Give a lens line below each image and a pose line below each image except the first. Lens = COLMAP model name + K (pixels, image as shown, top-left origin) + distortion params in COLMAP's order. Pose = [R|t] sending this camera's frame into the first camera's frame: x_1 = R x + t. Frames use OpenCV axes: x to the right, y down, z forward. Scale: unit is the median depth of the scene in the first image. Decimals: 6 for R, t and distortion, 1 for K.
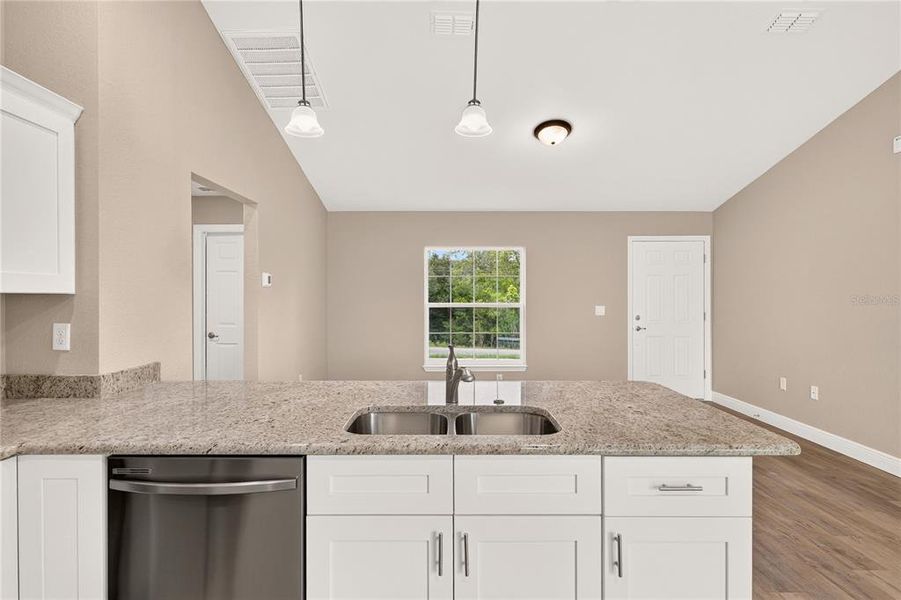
lens RADIAL K [[467.5, 0, 447.9], [0, 467.5, 297.4], [0, 0, 1]] dist [0.000693, -0.001033]
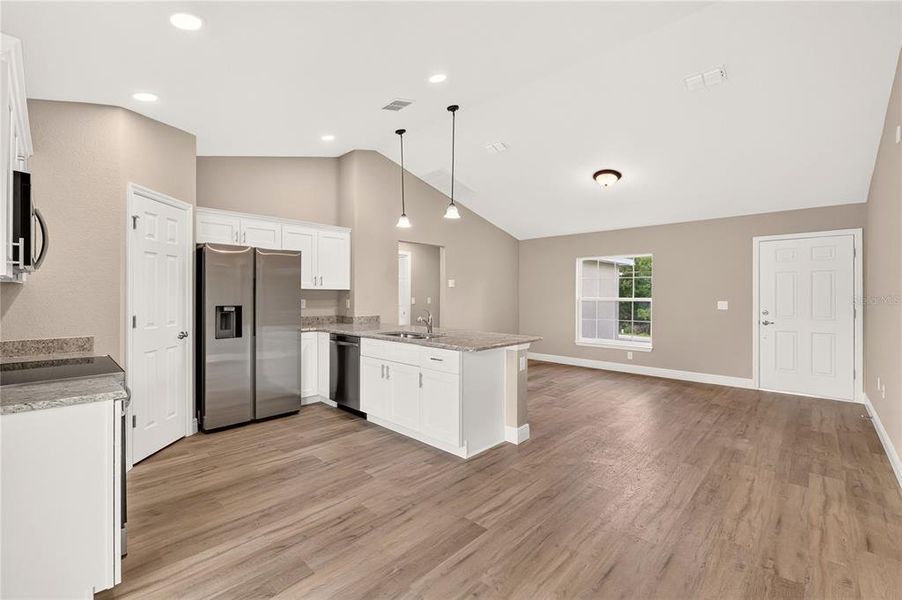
lens RADIAL K [[384.6, 0, 452.2], [0, 384.6, 295.4], [0, 0, 1]] dist [-0.008931, -0.000293]
pose [[0.729725, 0.004106, -0.683728, 1.331286], [-0.006054, 0.999982, -0.000456, 0.024393], [0.683714, 0.004472, 0.729737, -0.356439]]
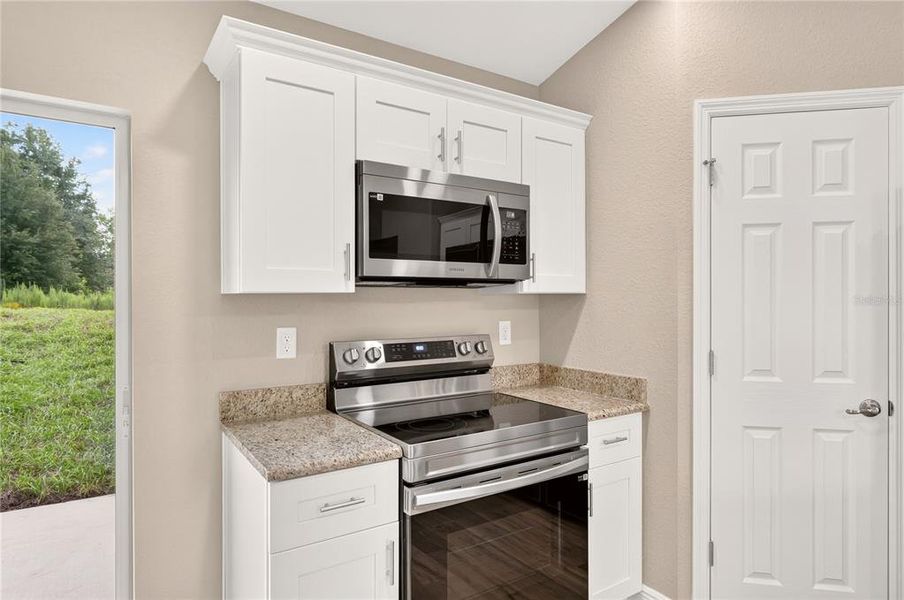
lens RADIAL K [[528.2, 0, 446.3], [0, 528.2, 299.0], [0, 0, 1]] dist [0.001423, -0.000169]
pose [[-0.831034, 0.002597, -0.556215, 0.575133], [-0.000641, 0.999984, 0.005626, 0.001999], [0.556221, 0.005032, -0.831019, 0.366301]]
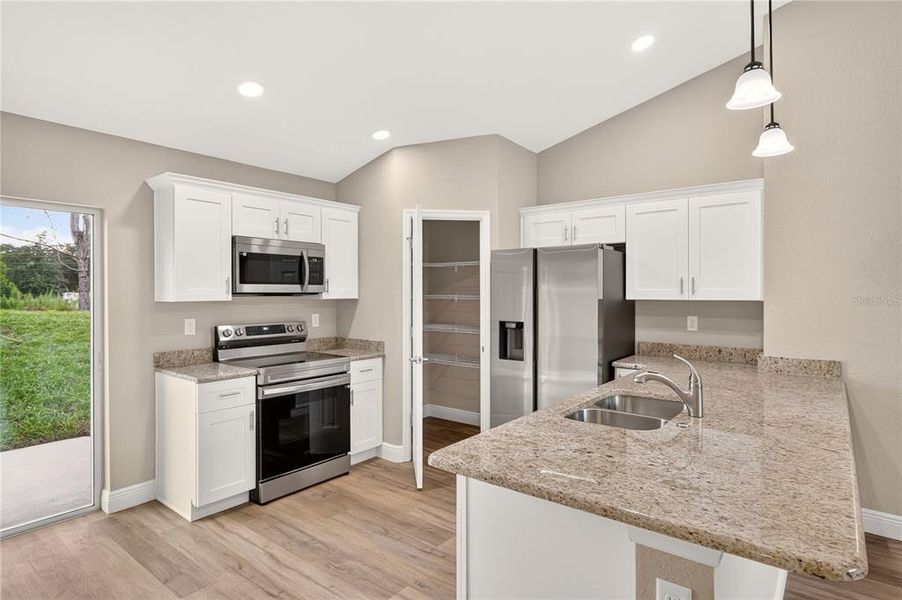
lens RADIAL K [[483.8, 0, 449.9], [0, 483.8, 294.8], [0, 0, 1]] dist [0.000180, 0.000697]
pose [[-0.617956, 0.003711, -0.786204, 1.018245], [-0.002309, 0.999976, 0.006535, -0.033302], [0.786209, 0.005854, -0.617933, 1.102819]]
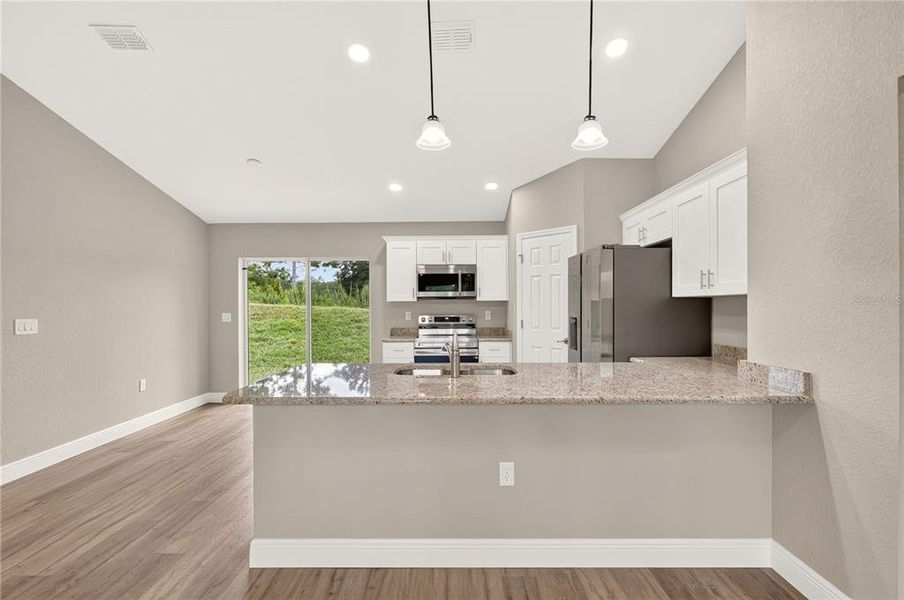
lens RADIAL K [[409.9, 0, 453.0], [0, 409.9, 304.8], [0, 0, 1]] dist [0.000790, 0.000020]
pose [[-0.999961, 0.005009, 0.007255, 0.005277], [0.005026, 0.999985, 0.002287, 0.014095], [-0.007244, 0.002324, -0.999971, 1.953372]]
